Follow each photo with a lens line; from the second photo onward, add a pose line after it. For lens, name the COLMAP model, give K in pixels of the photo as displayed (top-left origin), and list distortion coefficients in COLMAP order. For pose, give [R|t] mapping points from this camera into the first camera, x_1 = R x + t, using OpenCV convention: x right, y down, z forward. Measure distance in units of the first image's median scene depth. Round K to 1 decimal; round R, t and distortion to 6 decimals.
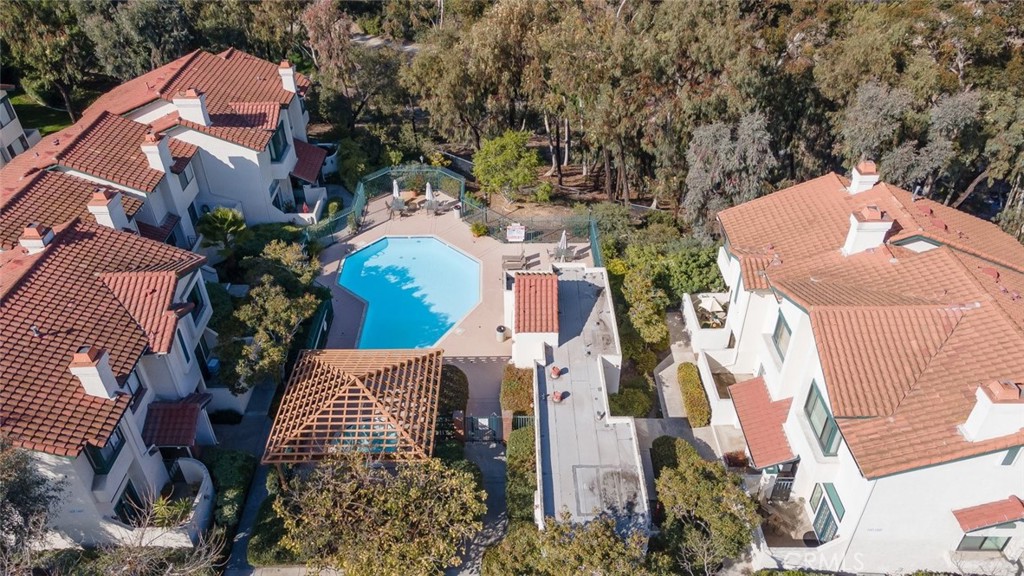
lens RADIAL K [[751.2, 0, 500.1], [0, 751.2, 266.1], [0, 0, 1]] dist [0.049408, 0.026117]
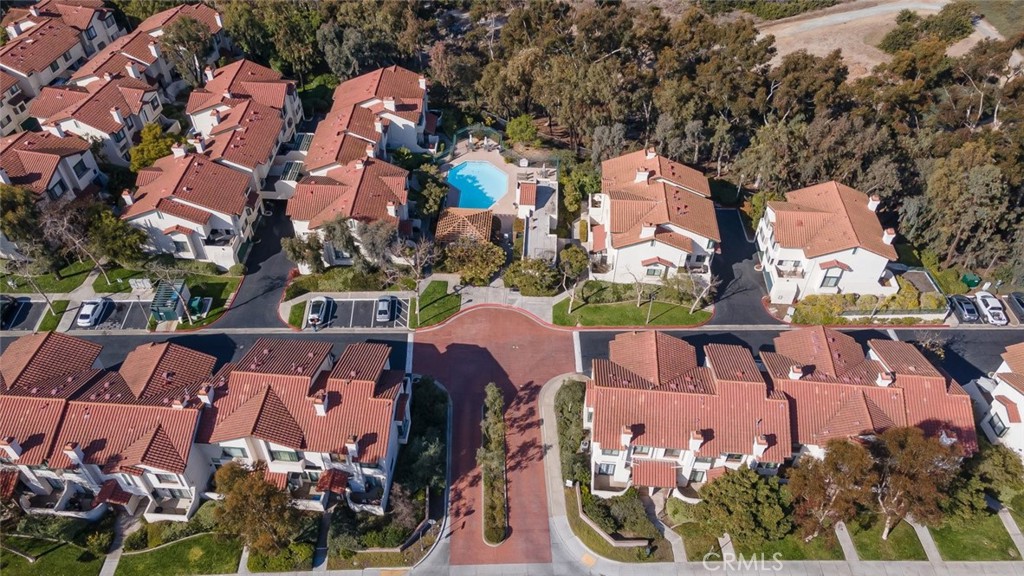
lens RADIAL K [[751.2, 0, 507.9], [0, 751.2, 295.1], [0, 0, 1]] dist [0.049408, 0.026117]
pose [[0.998539, 0.052458, -0.012987, 0.026741], [-0.049144, 0.981402, 0.185568, -0.081348], [0.022480, -0.184658, 0.982546, -1.502362]]
